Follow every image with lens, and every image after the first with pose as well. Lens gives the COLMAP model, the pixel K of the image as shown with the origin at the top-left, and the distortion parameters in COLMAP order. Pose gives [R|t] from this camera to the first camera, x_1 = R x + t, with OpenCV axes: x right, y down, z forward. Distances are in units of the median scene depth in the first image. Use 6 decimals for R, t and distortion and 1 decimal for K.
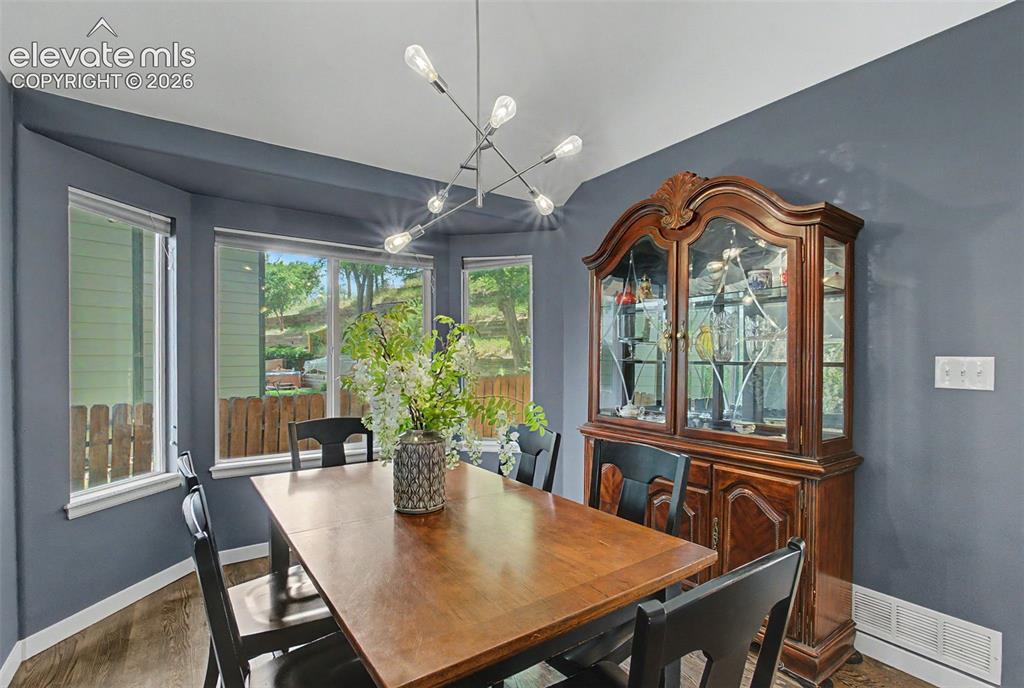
lens RADIAL K [[483.6, 0, 509.0], [0, 483.6, 363.0], [0, 0, 1]] dist [-0.004118, 0.000127]
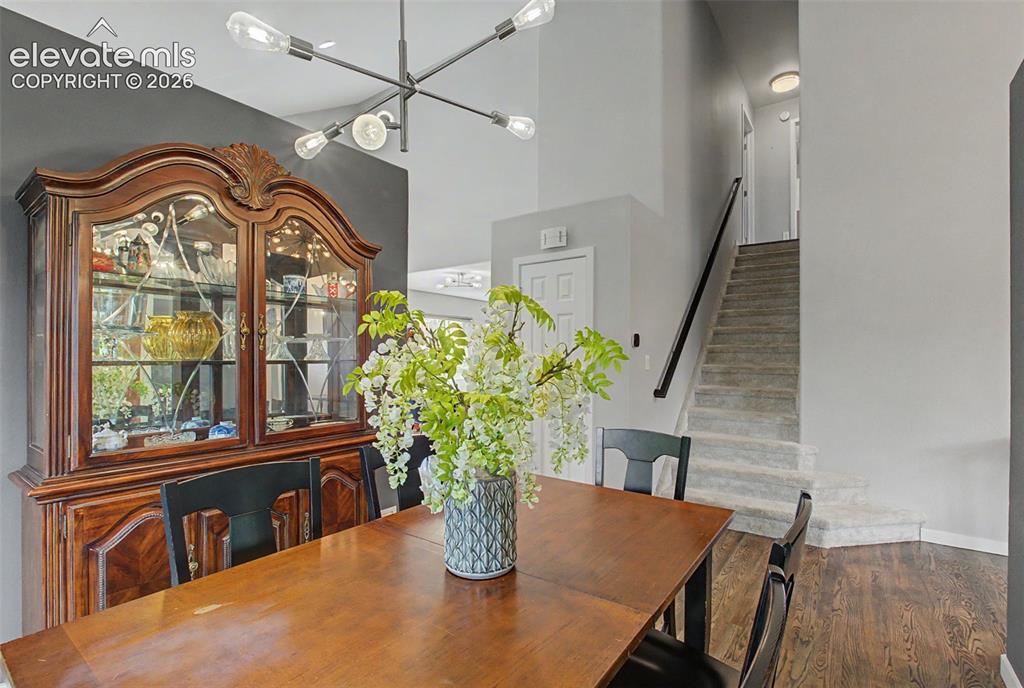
lens RADIAL K [[483.6, 0, 509.0], [0, 483.6, 363.0], [0, 0, 1]] dist [-0.004118, 0.000127]
pose [[-0.318736, -0.006415, 0.947822, -0.644340], [0.007975, 0.999924, 0.009449, -0.003331], [-0.947810, 0.010571, -0.318660, 0.863183]]
